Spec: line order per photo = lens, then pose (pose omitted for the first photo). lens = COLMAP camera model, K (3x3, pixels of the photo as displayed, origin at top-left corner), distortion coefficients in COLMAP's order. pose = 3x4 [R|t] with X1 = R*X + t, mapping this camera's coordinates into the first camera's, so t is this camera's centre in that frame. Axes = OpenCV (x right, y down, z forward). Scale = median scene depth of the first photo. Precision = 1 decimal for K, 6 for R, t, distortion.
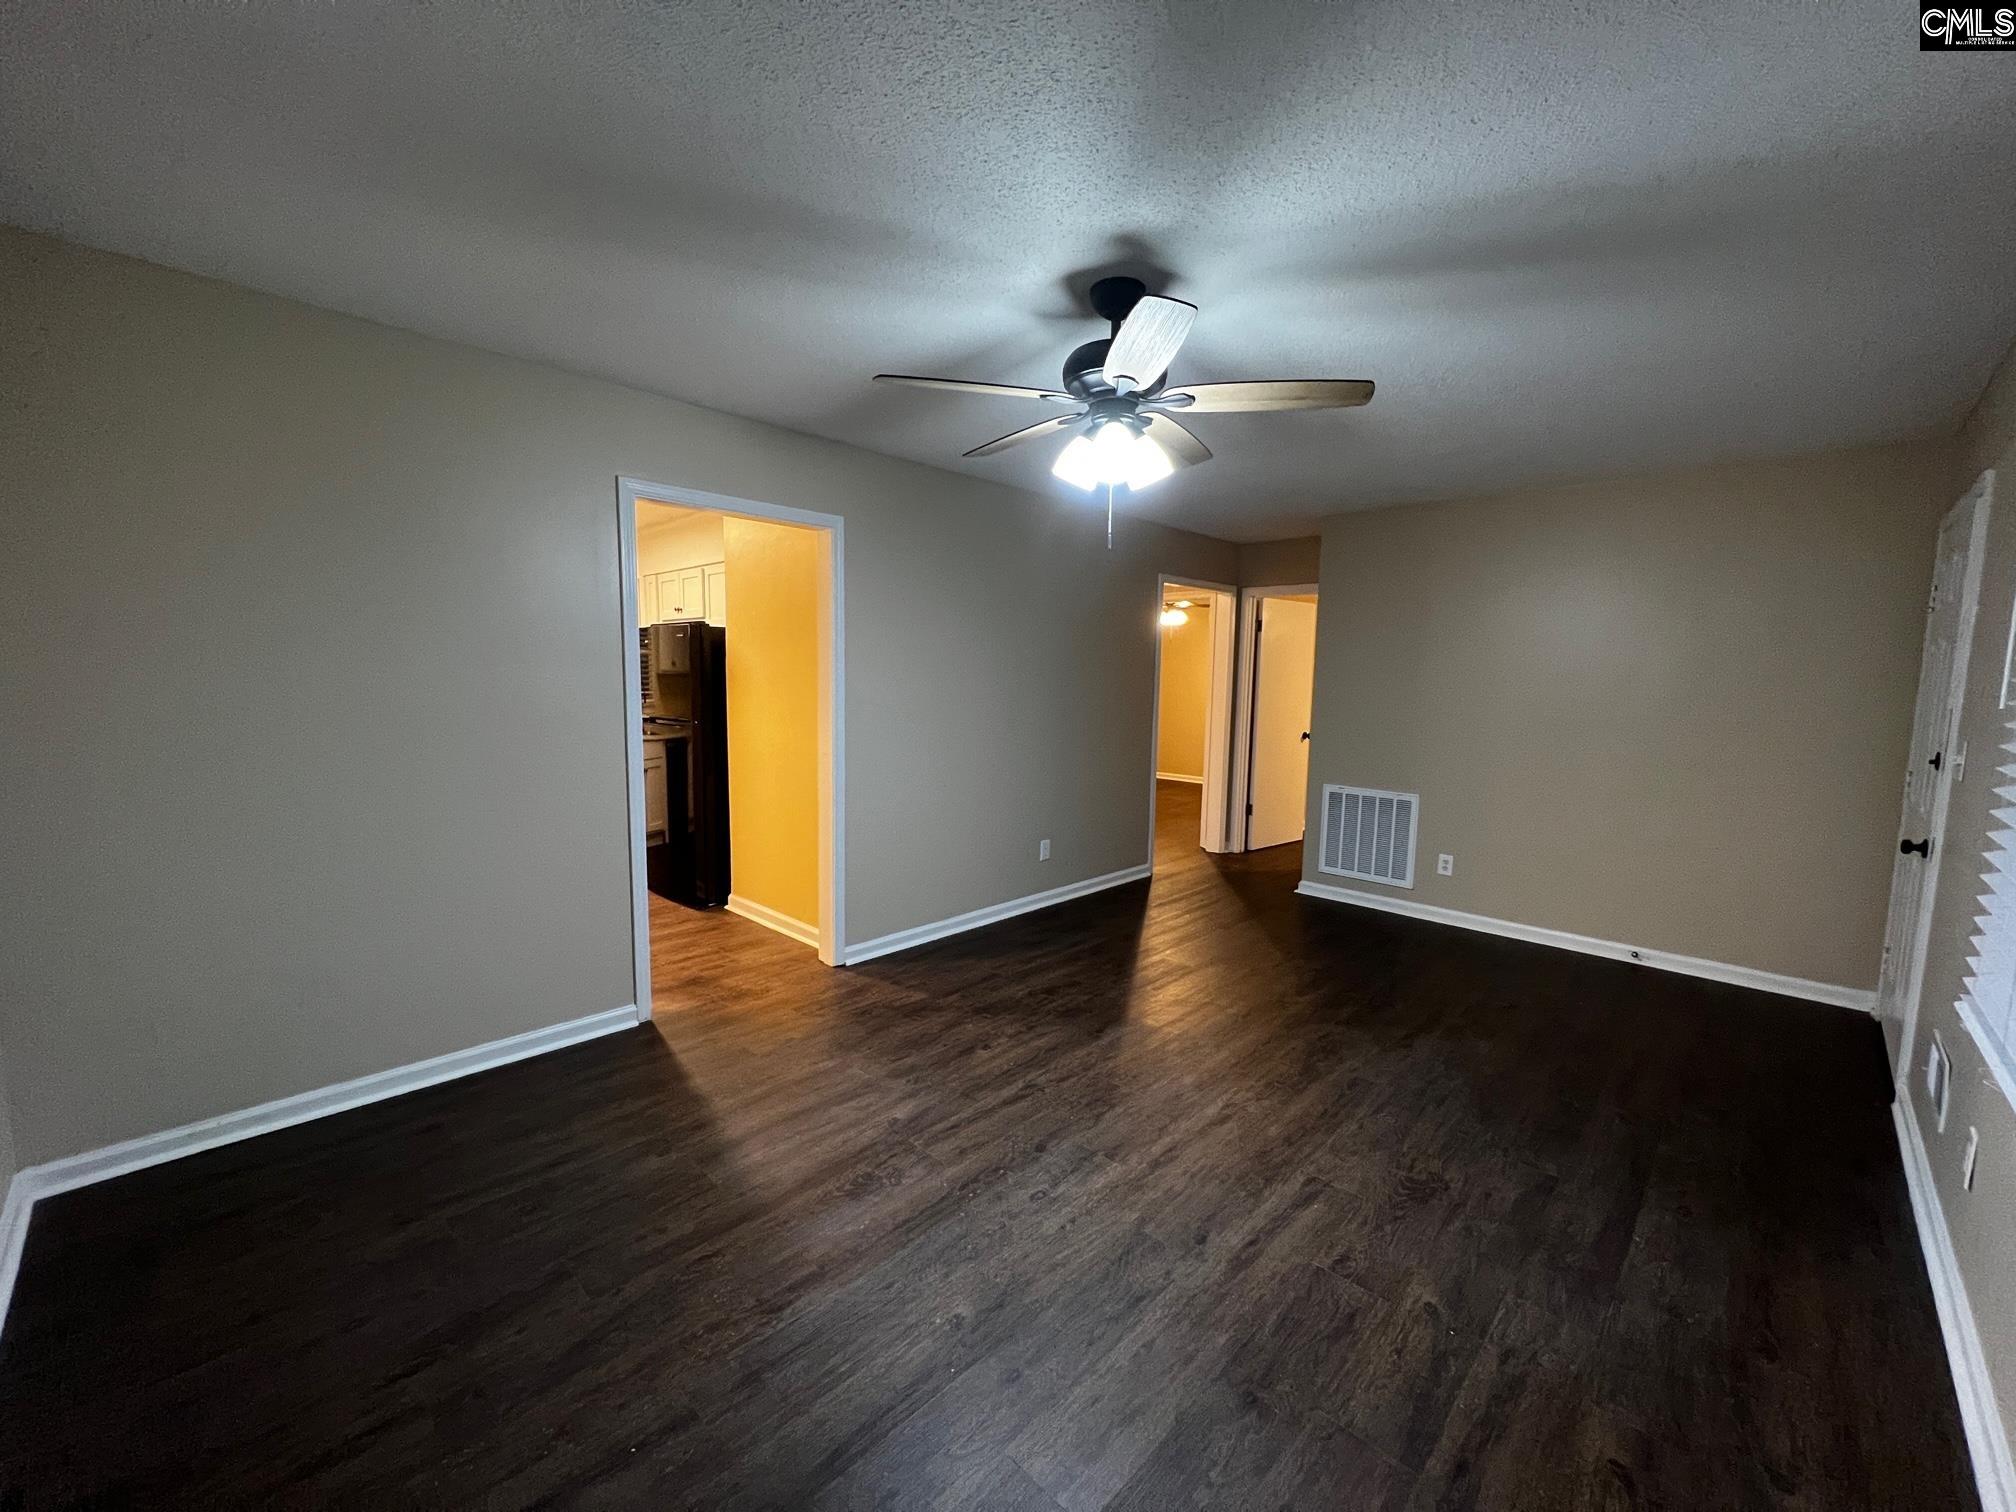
lens RADIAL K [[805.7, 0, 1010.0], [0, 805.7, 757.2], [0, 0, 1]] dist [-0.001408, -0.000176]
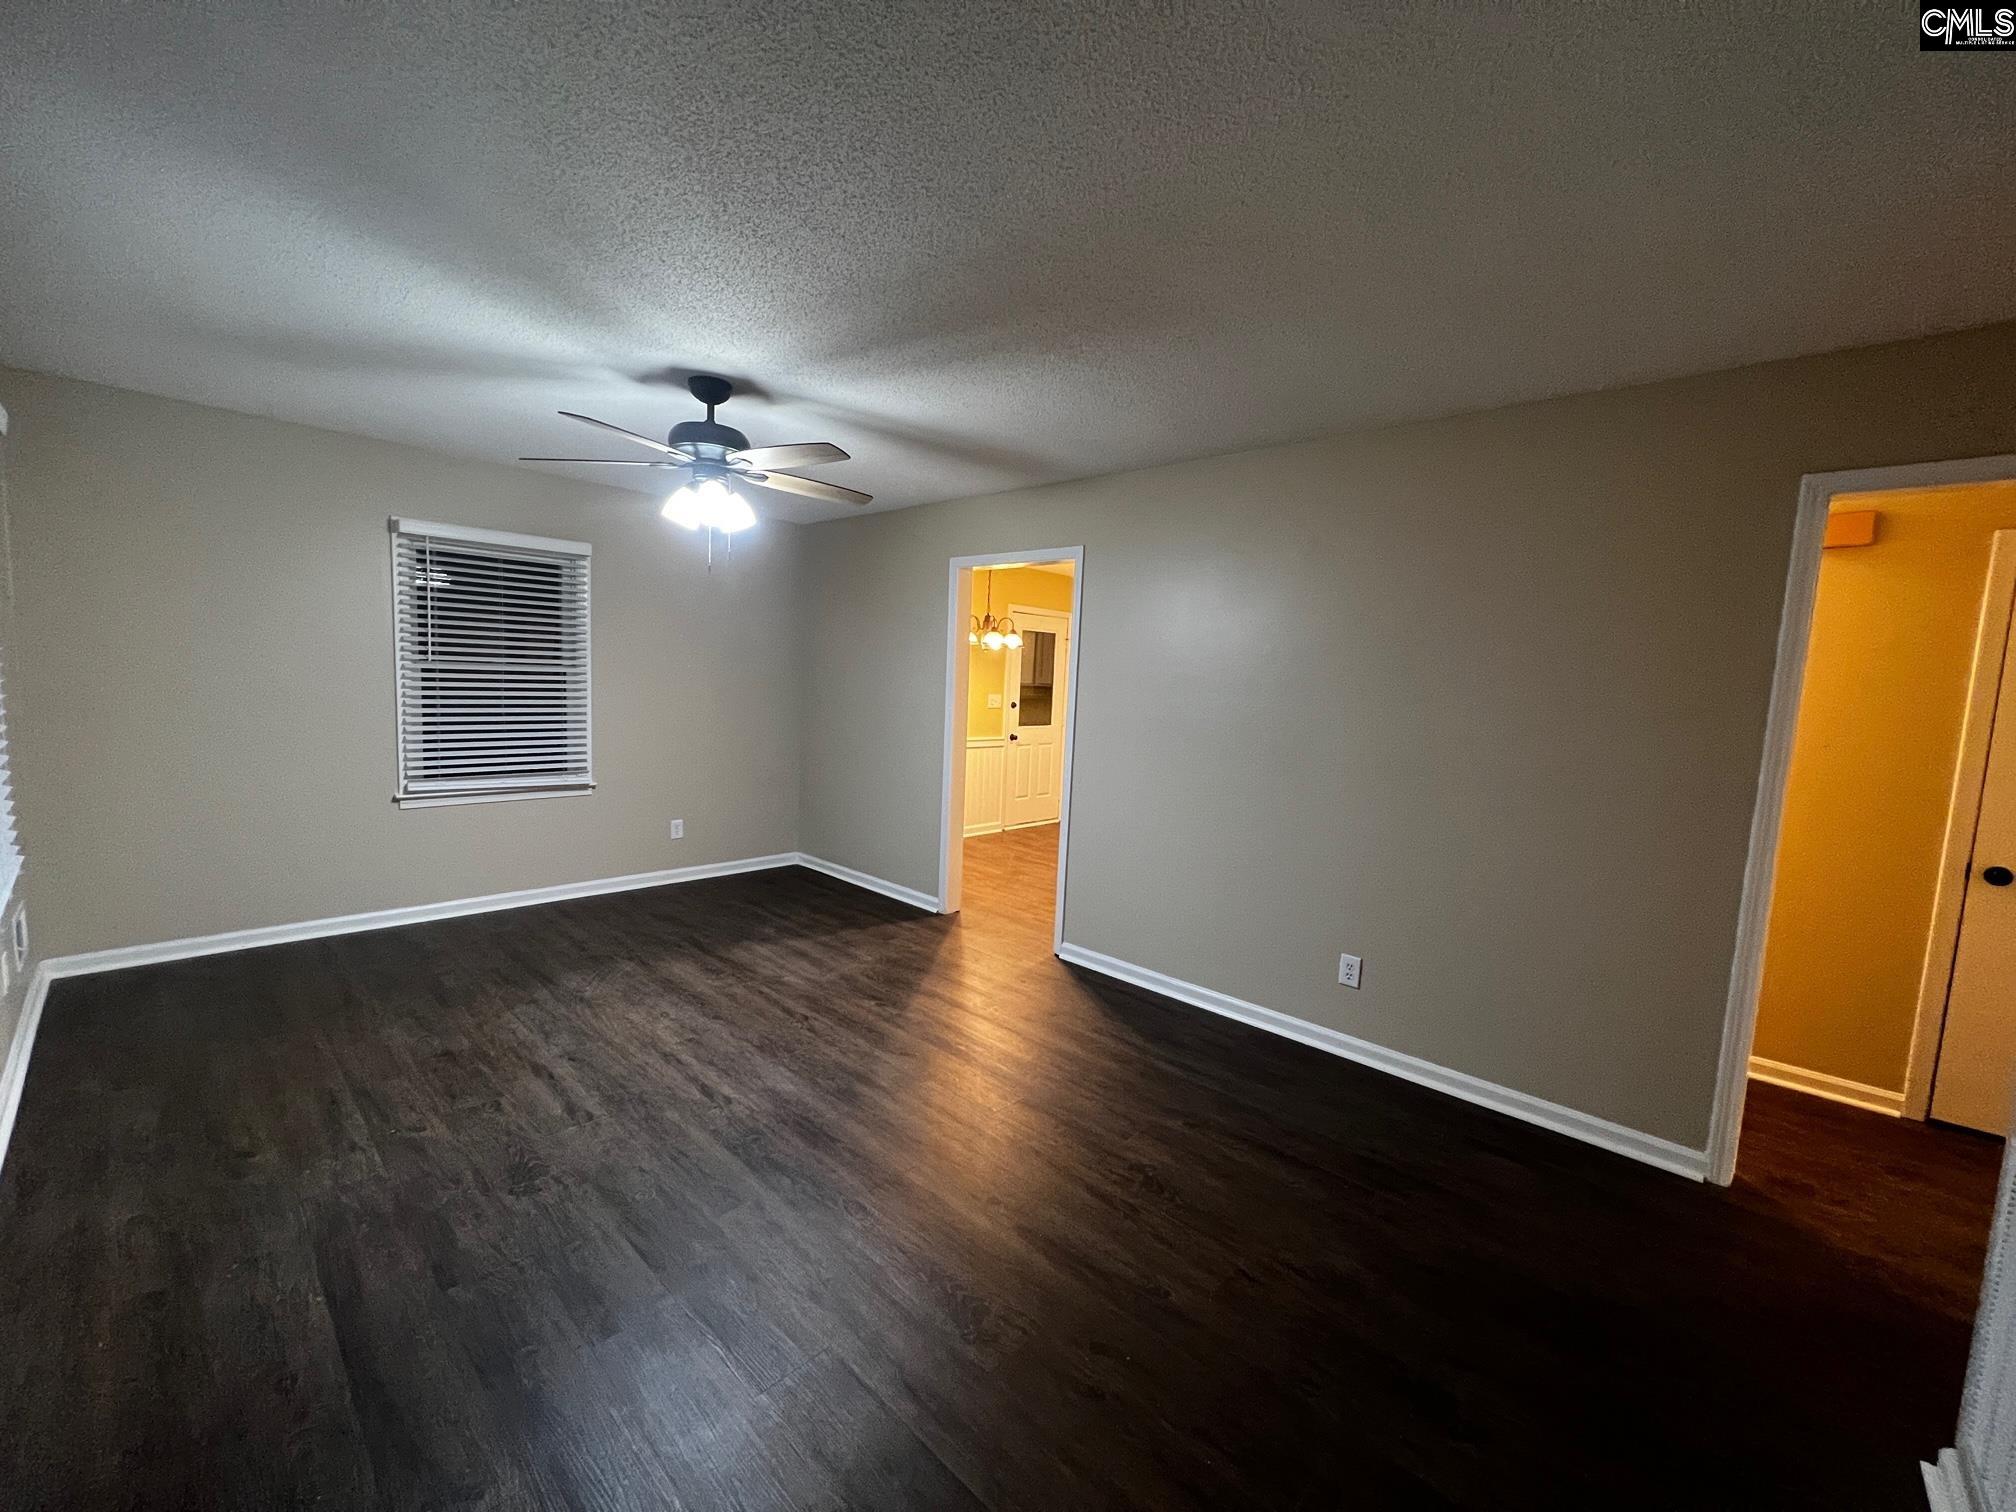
lens RADIAL K [[805.7, 0, 1010.0], [0, 805.7, 757.2], [0, 0, 1]] dist [-0.001408, -0.000176]
pose [[0.016997, 0.081790, -0.996505, 1.491718], [-0.151425, 0.985363, 0.078292, -0.142612], [0.988323, 0.149565, 0.029133, 1.506989]]
